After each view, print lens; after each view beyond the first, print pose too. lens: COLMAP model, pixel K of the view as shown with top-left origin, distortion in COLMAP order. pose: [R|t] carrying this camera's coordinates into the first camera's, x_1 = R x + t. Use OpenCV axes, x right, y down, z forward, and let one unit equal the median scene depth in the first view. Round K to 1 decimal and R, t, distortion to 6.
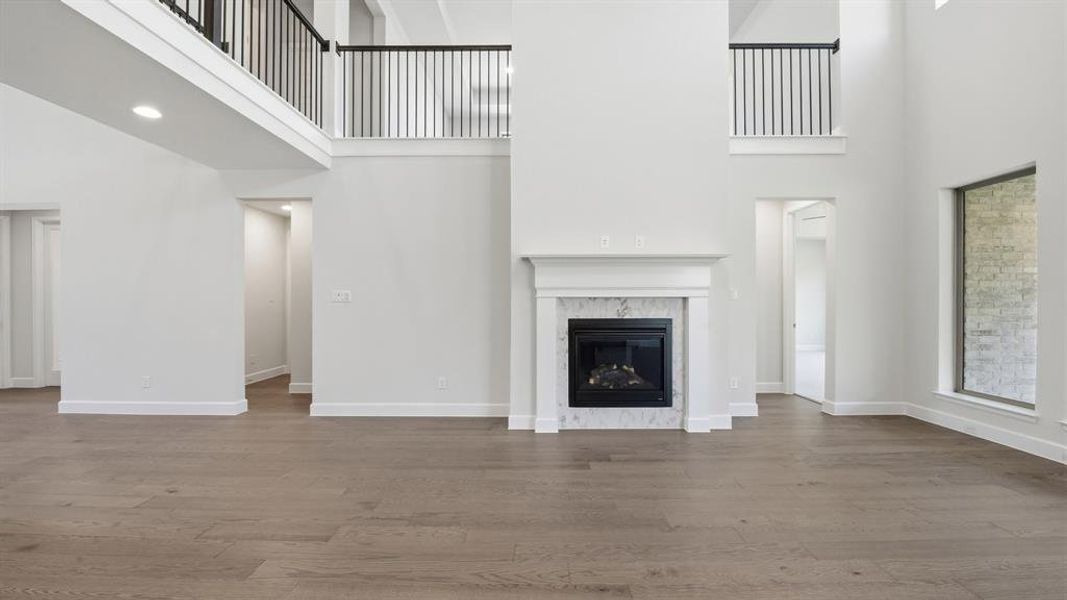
lens RADIAL K [[429.5, 0, 531.1], [0, 429.5, 296.3], [0, 0, 1]] dist [-0.019114, -0.000255]
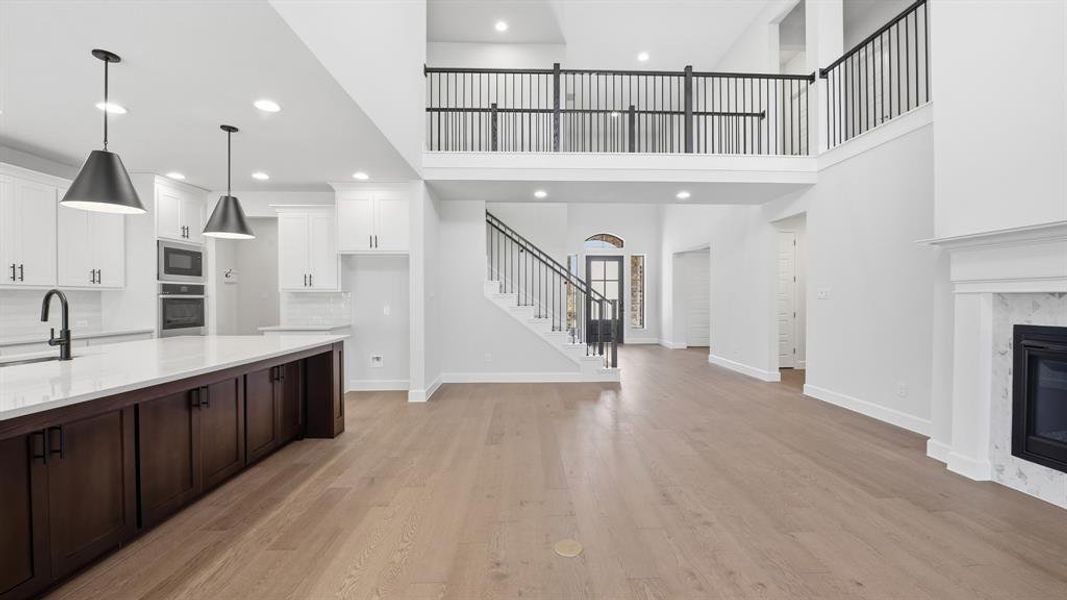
lens RADIAL K [[429.5, 0, 532.8], [0, 429.5, 295.6], [0, 0, 1]] dist [-0.019114, -0.000255]
pose [[0.031218, -0.004342, -0.999503, 0.723813], [0.008830, 0.999953, -0.004068, 0.002870], [0.999474, -0.008699, 0.031255, 0.226751]]
